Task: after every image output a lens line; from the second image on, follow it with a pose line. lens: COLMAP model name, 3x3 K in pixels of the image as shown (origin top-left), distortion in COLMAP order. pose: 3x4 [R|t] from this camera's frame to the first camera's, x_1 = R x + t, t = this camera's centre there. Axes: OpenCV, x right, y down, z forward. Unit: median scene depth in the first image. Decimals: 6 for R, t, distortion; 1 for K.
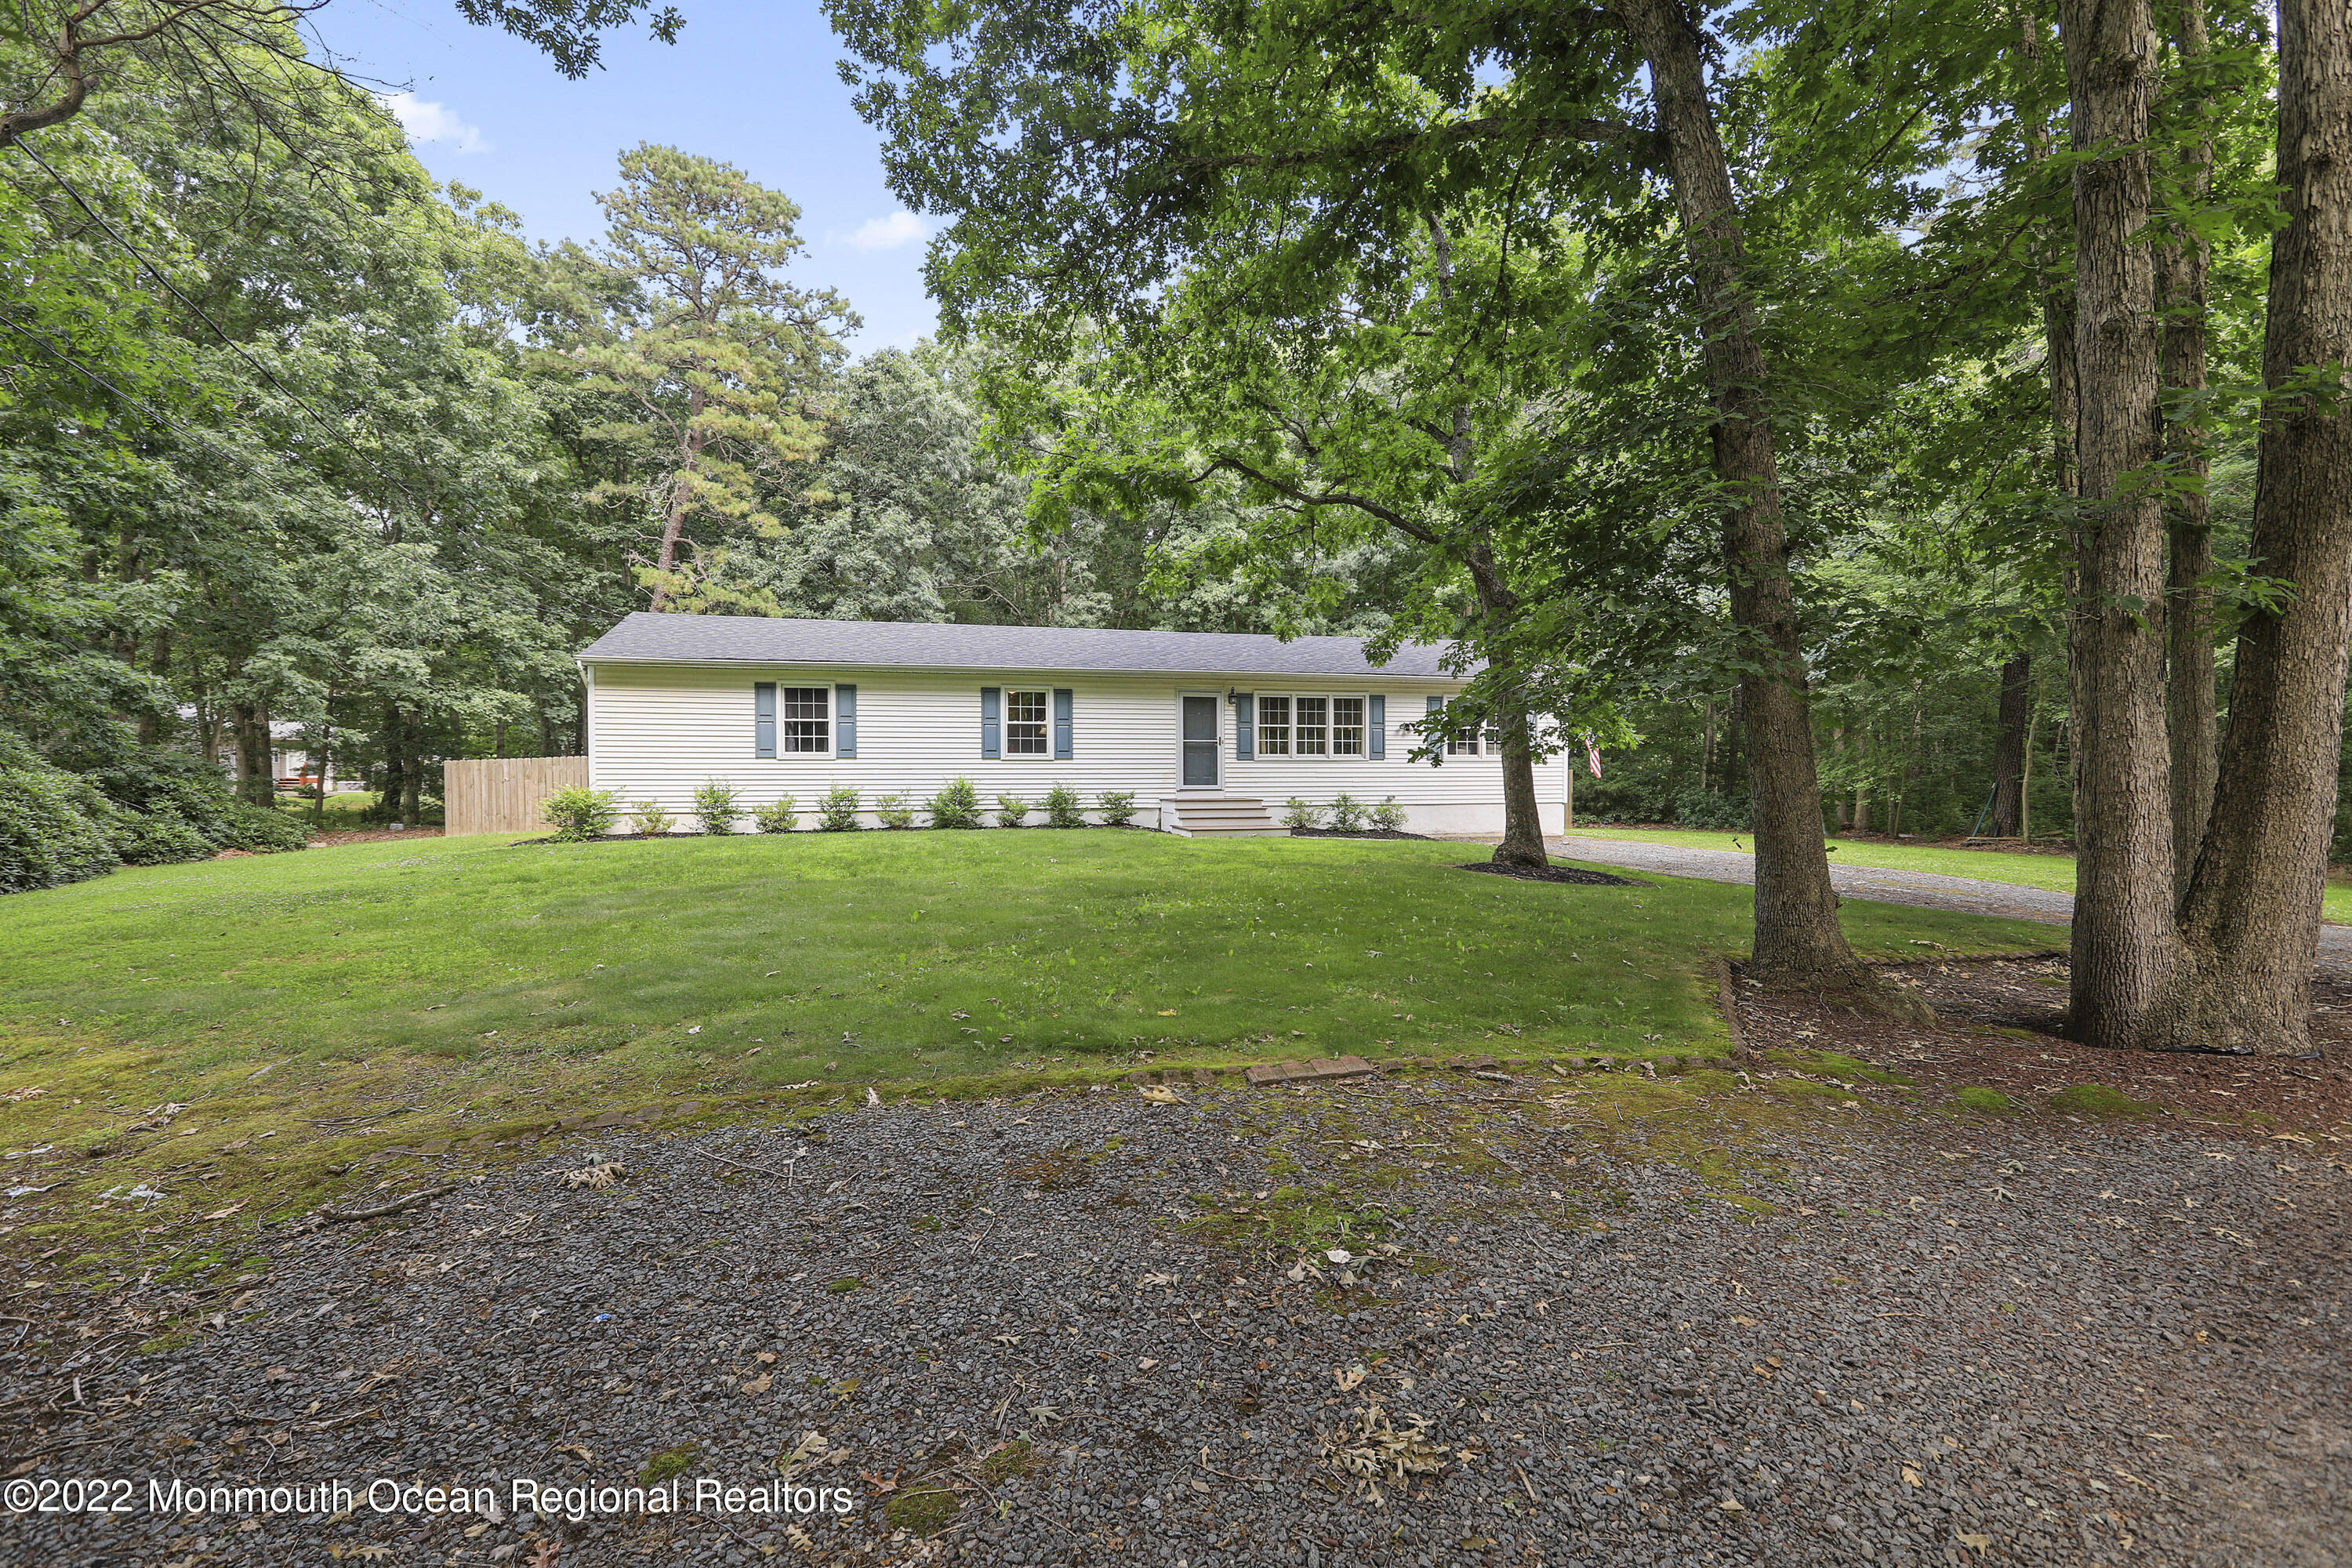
lens RADIAL K [[1120.1, 0, 1166.7], [0, 1120.1, 769.7], [0, 0, 1]] dist [0.038662, 0.000449]
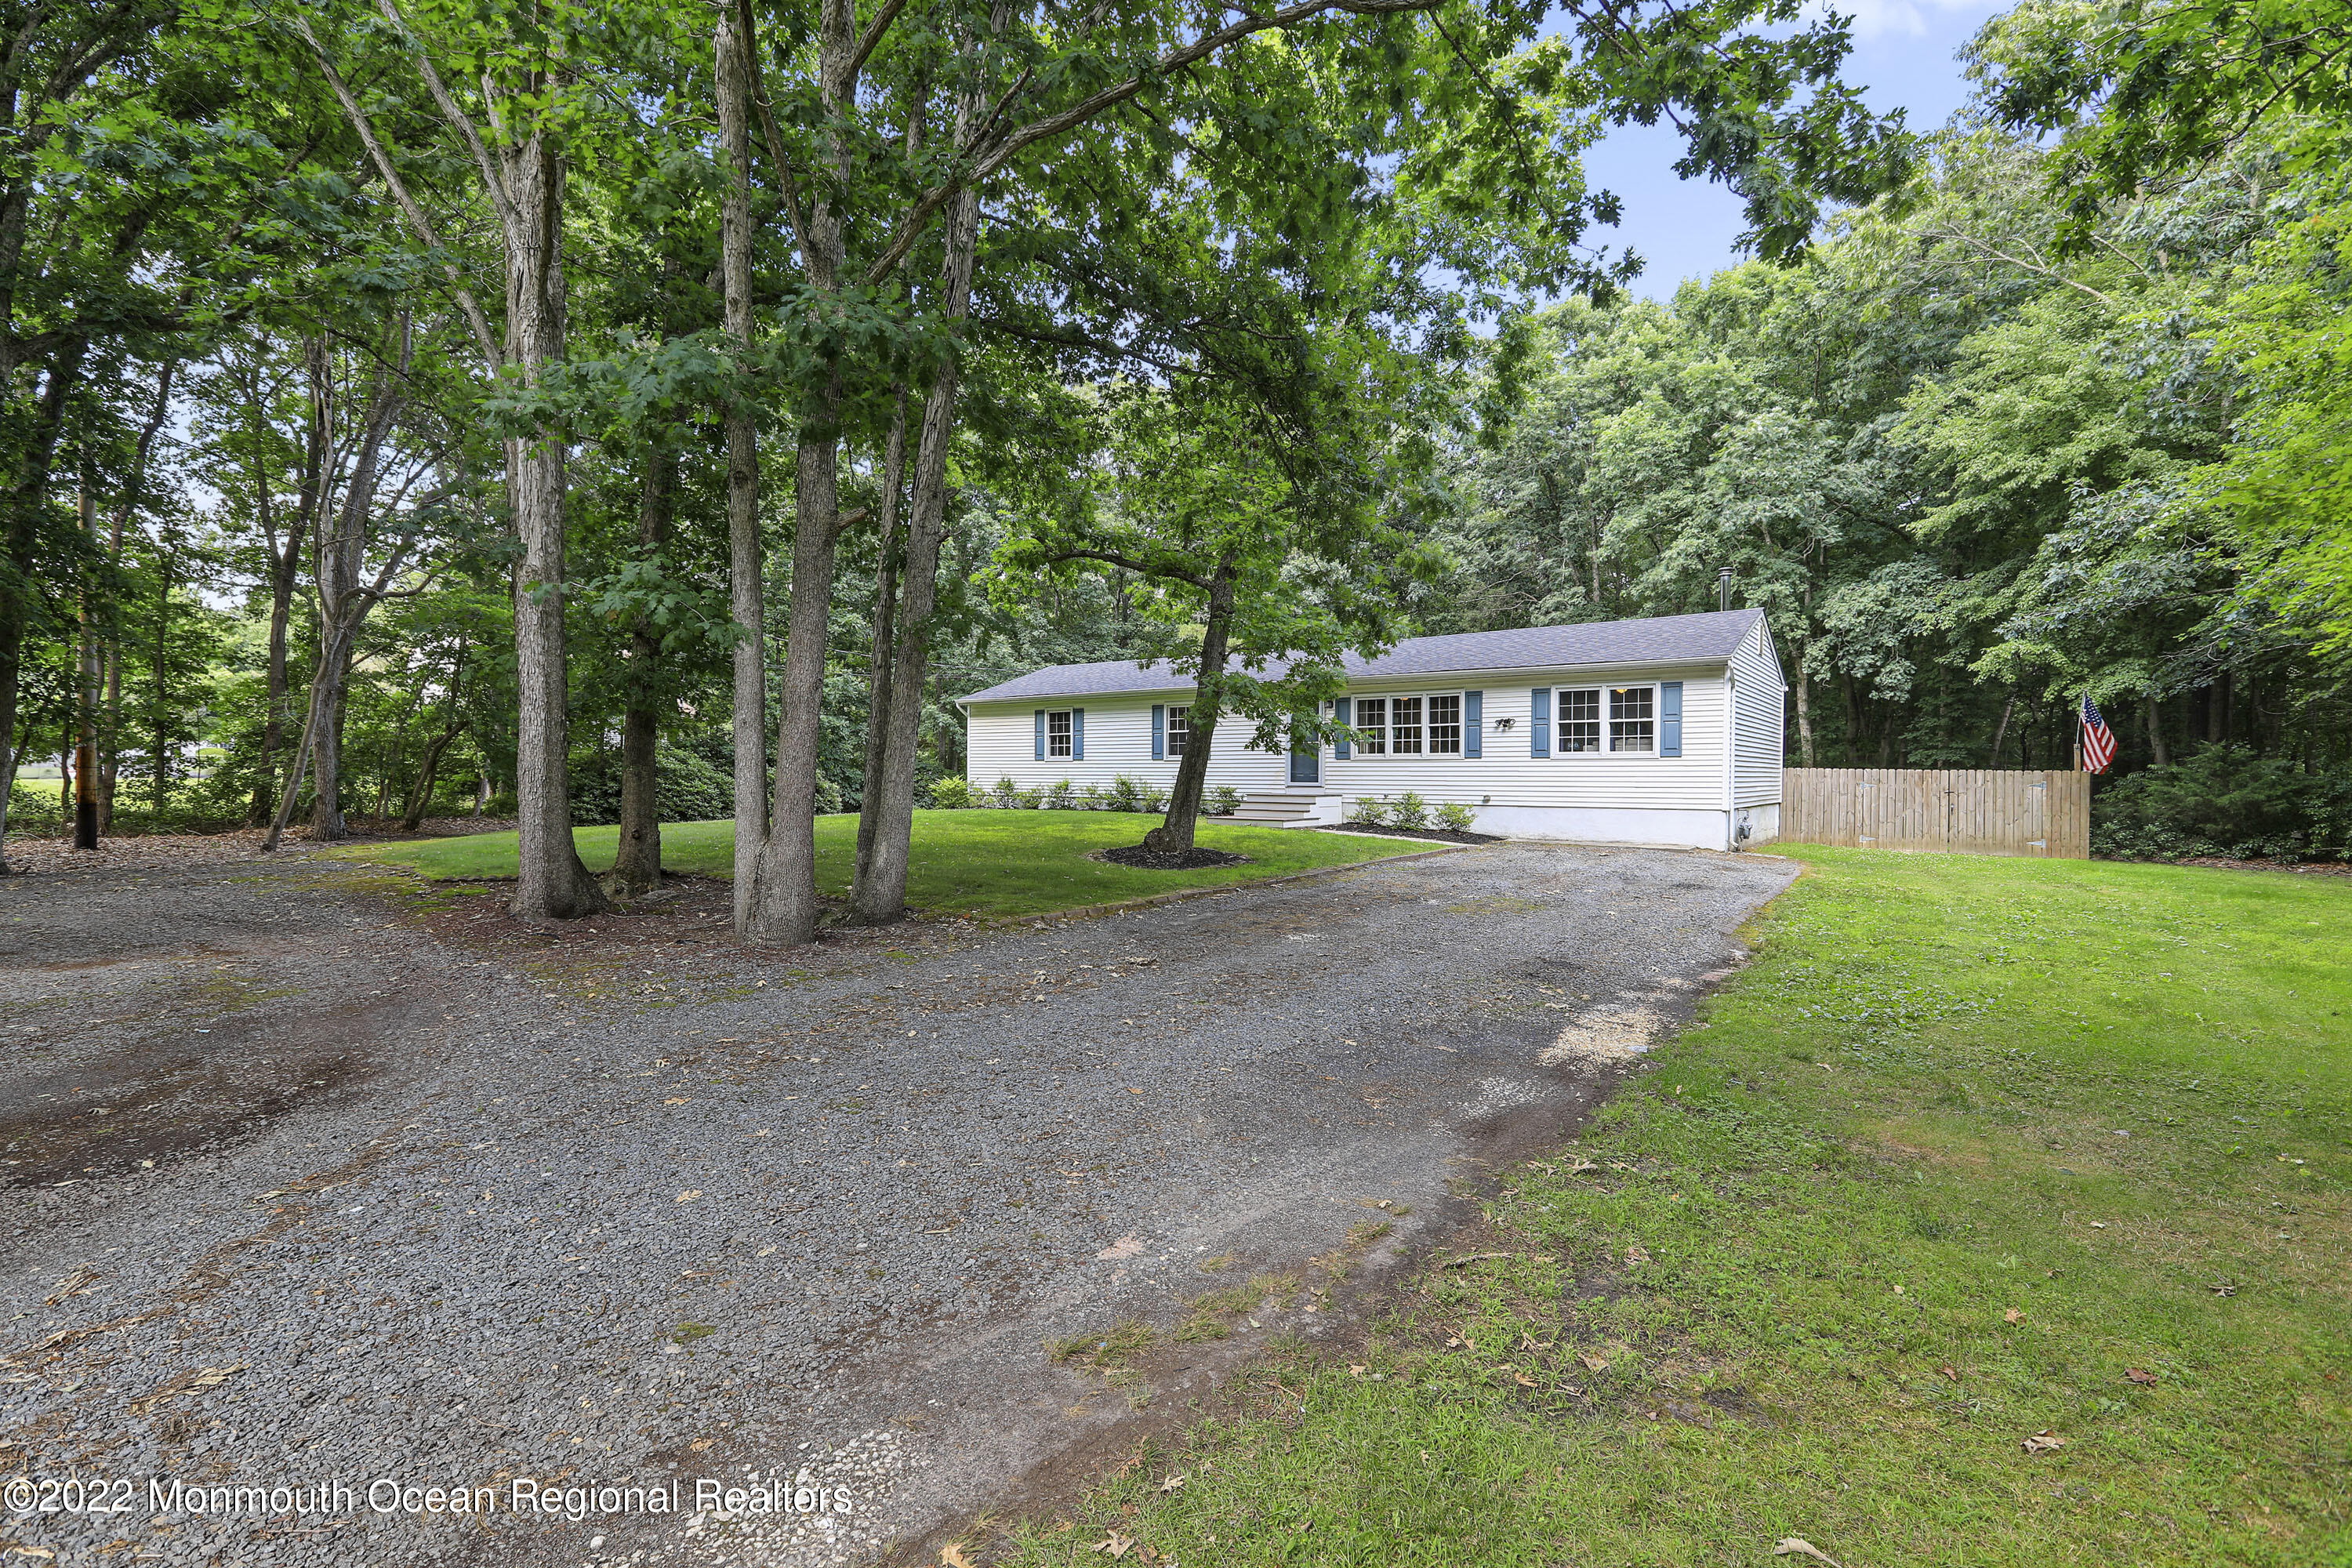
lens RADIAL K [[1120.1, 0, 1166.7], [0, 1120.1, 769.7], [0, 0, 1]] dist [0.038662, 0.000449]
pose [[0.567663, 0.003082, -0.823255, 0.844378], [-0.003155, 0.999994, 0.001568, 0.000040], [0.823255, 0.001707, 0.567669, 0.242316]]
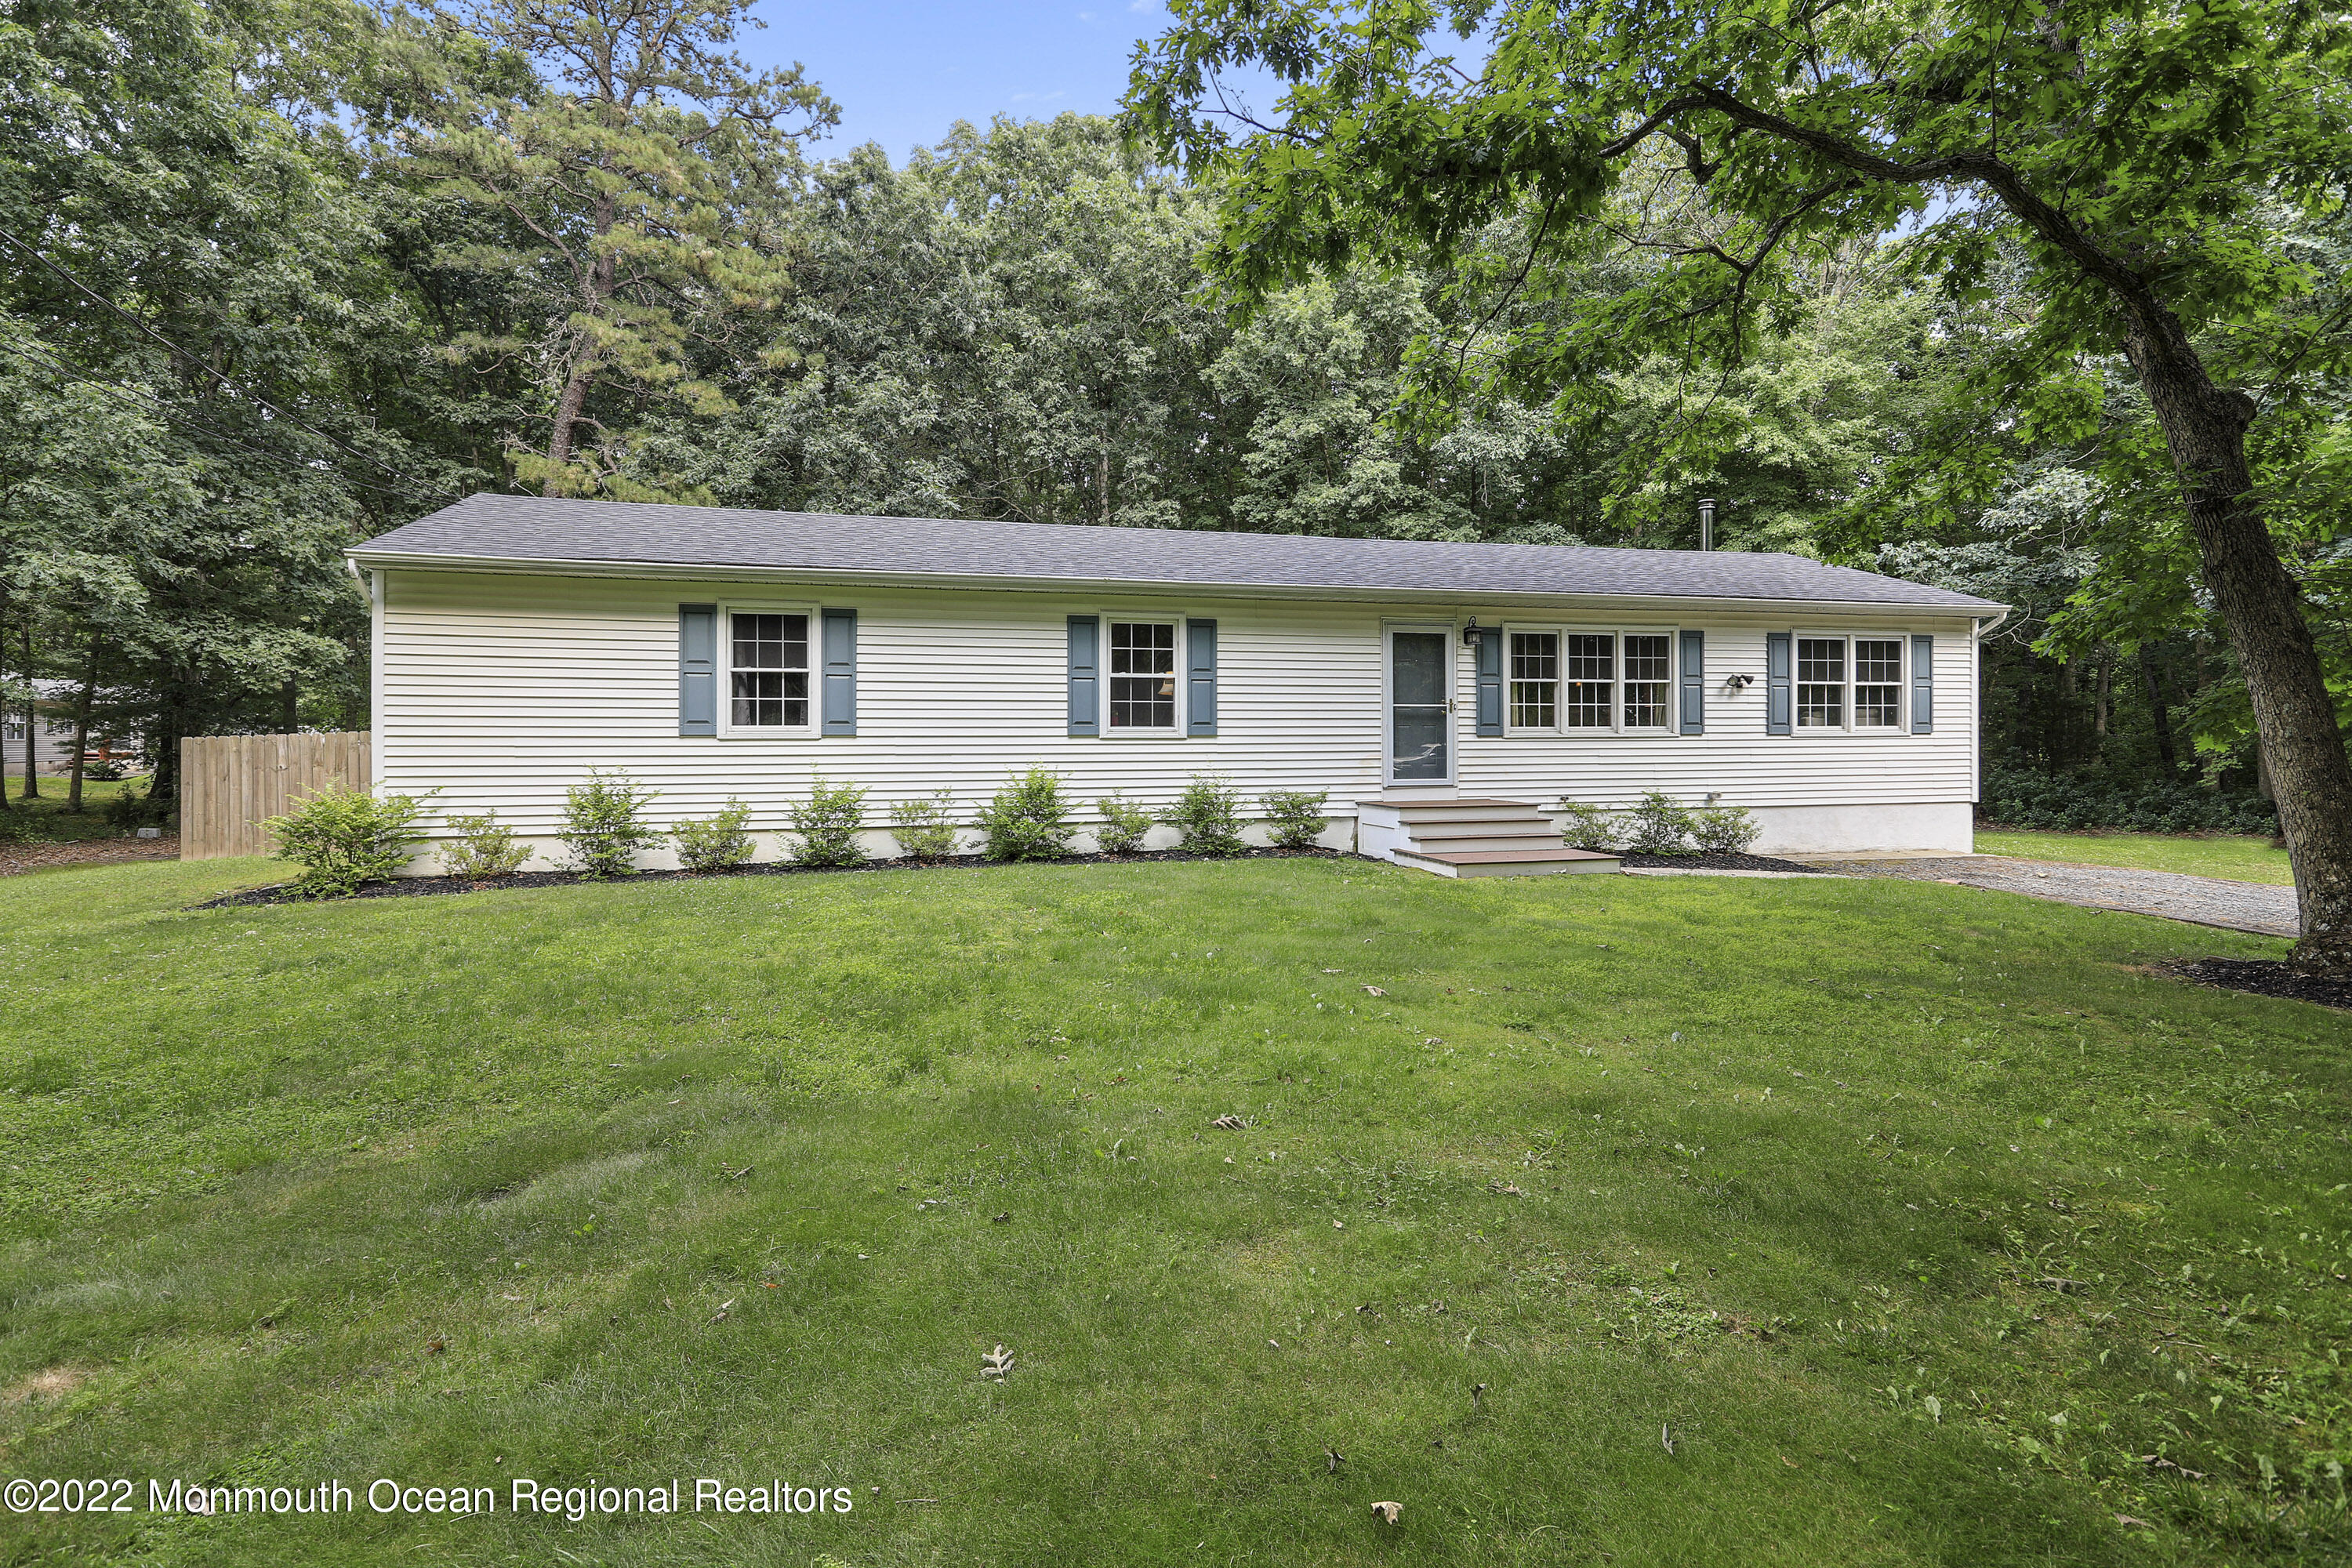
lens RADIAL K [[1274.1, 0, 1177.9], [0, 1274.1, 718.7], [0, 0, 1]] dist [0.054847, -0.014843]
pose [[0.999942, -0.001305, 0.010669, -0.104248], [0.001437, 0.999922, -0.012402, -0.009843], [-0.010652, 0.012416, 0.999866, 0.301496]]
